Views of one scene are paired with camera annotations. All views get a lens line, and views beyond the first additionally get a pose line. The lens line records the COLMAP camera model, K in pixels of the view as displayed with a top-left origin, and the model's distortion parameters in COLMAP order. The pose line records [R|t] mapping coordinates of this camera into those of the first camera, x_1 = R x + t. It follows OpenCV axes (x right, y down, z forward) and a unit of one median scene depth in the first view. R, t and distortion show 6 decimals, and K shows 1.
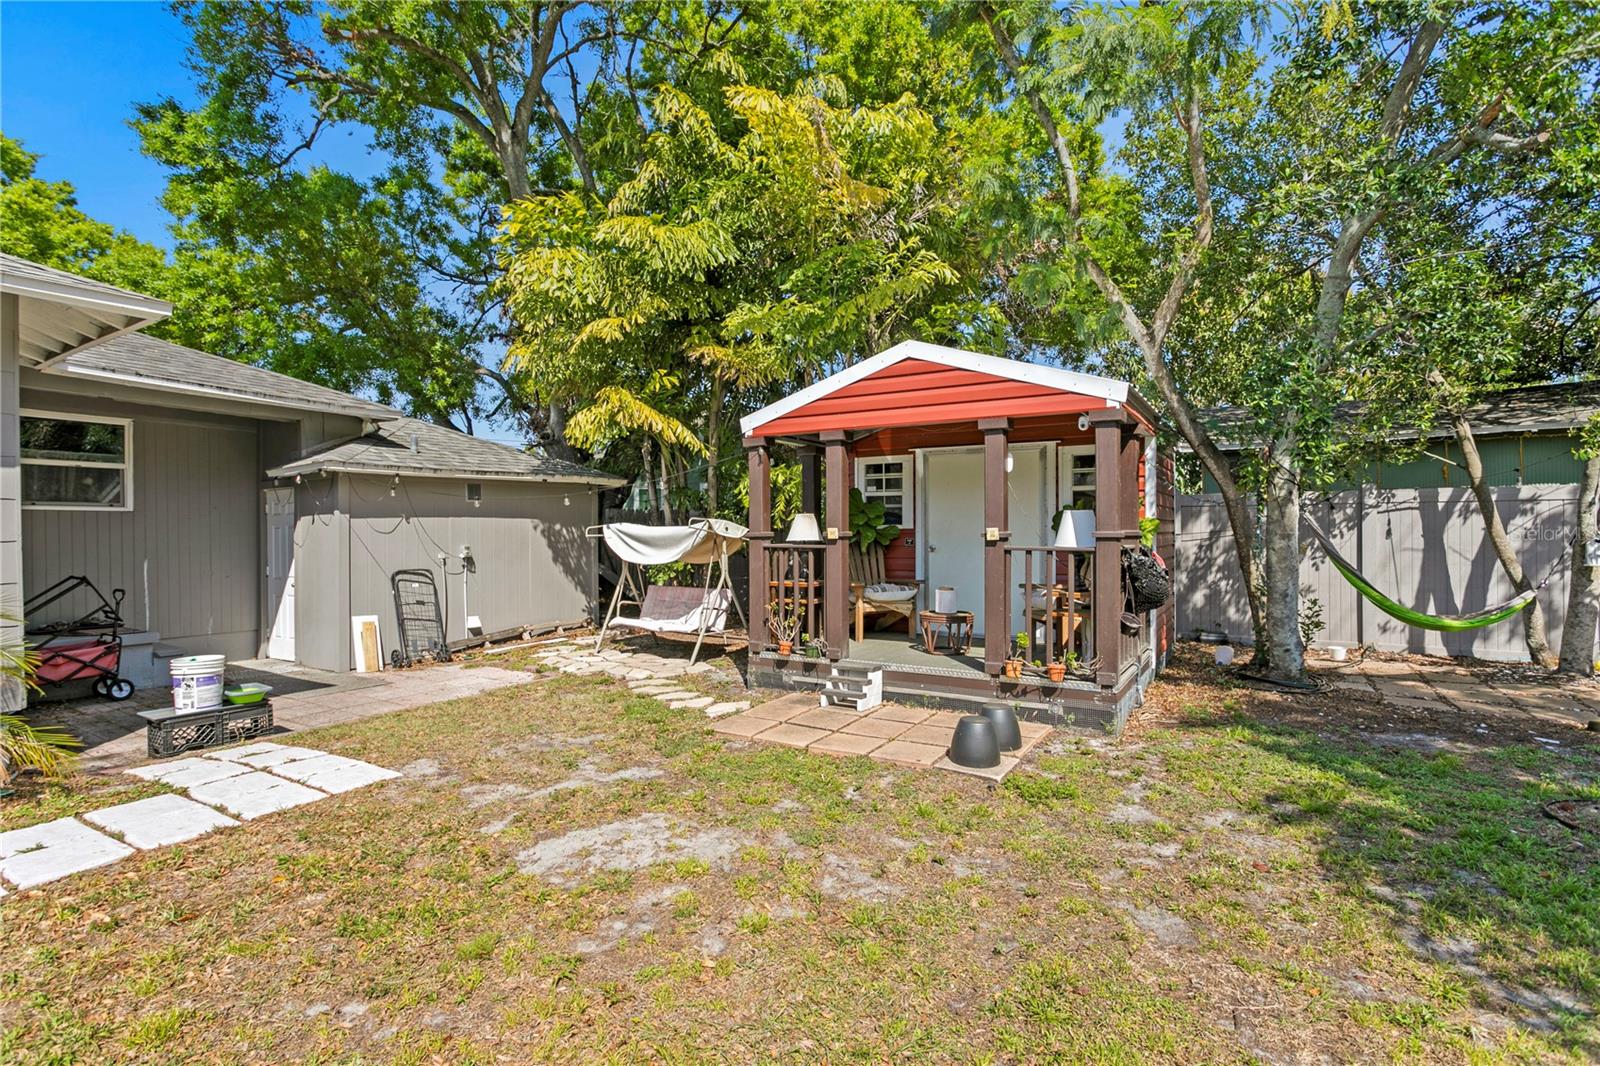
lens RADIAL K [[792.7, 0, 797.5], [0, 792.7, 535.8], [0, 0, 1]] dist [0.004291, 0.002412]
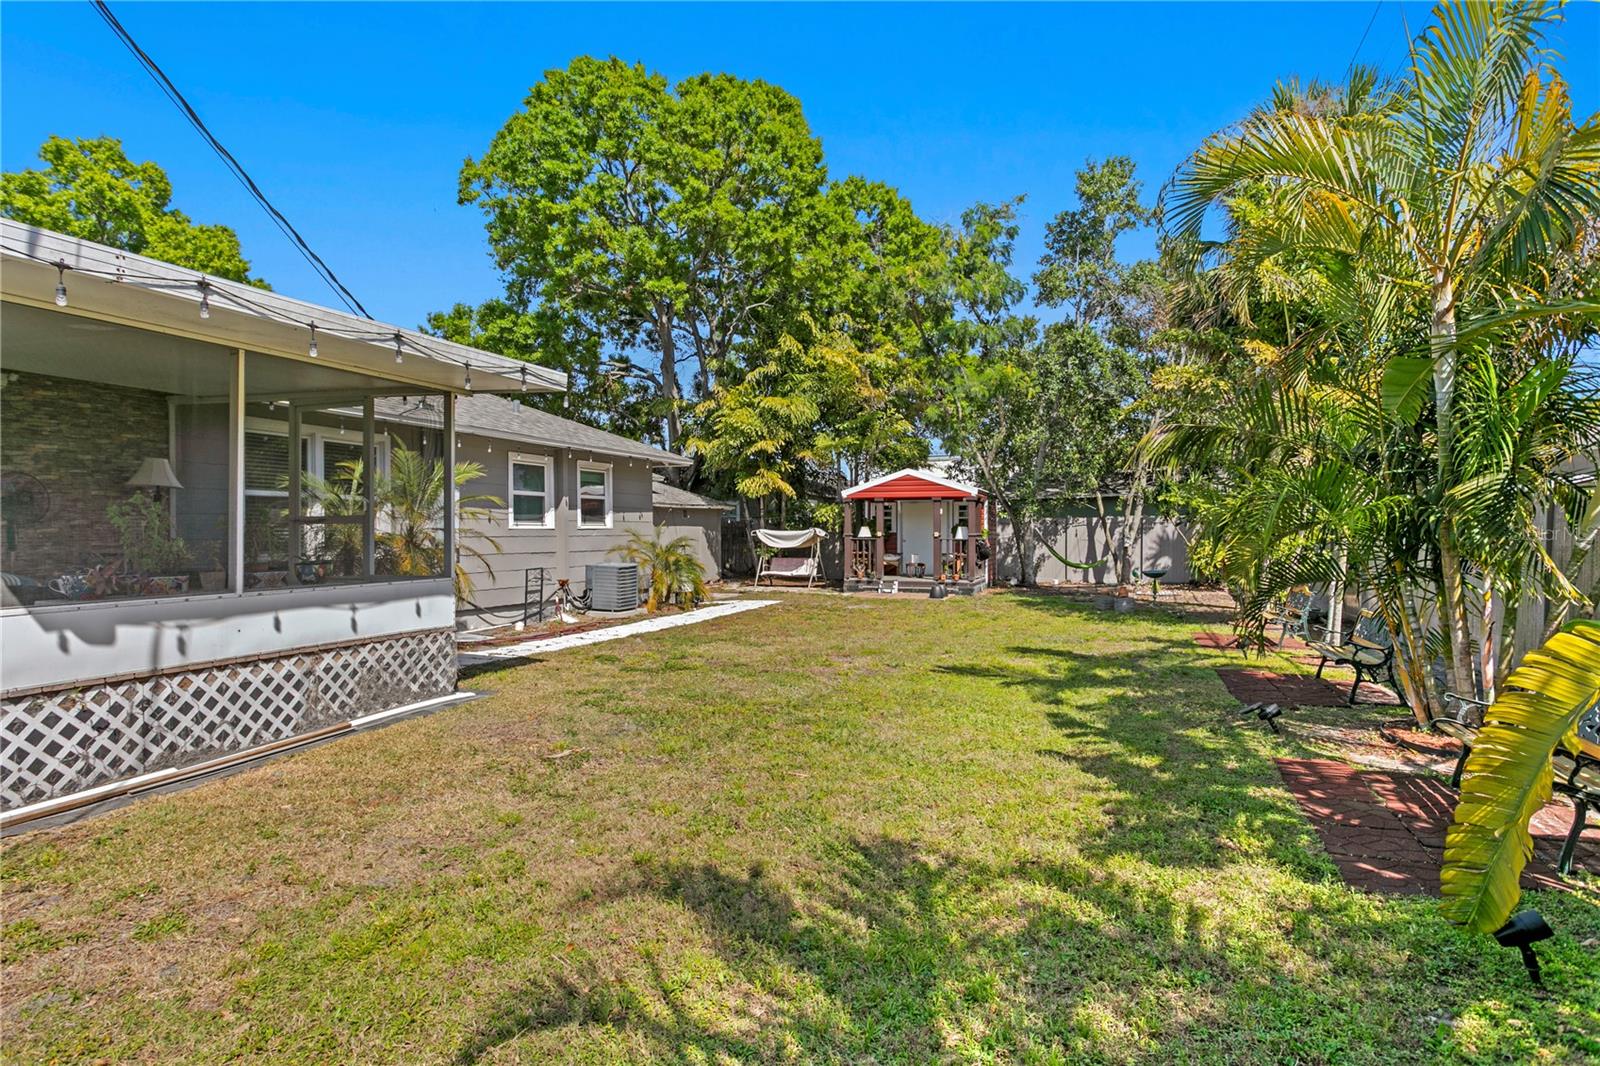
lens RADIAL K [[883.4, 0, 797.2], [0, 883.4, 535.5], [0, 0, 1]] dist [-0.000665, 0.000134]
pose [[0.982251, 0.003016, 0.187548, -0.777975], [-0.002827, 0.999995, -0.001275, 0.006302], [-0.187551, 0.000722, 0.982255, -1.900869]]
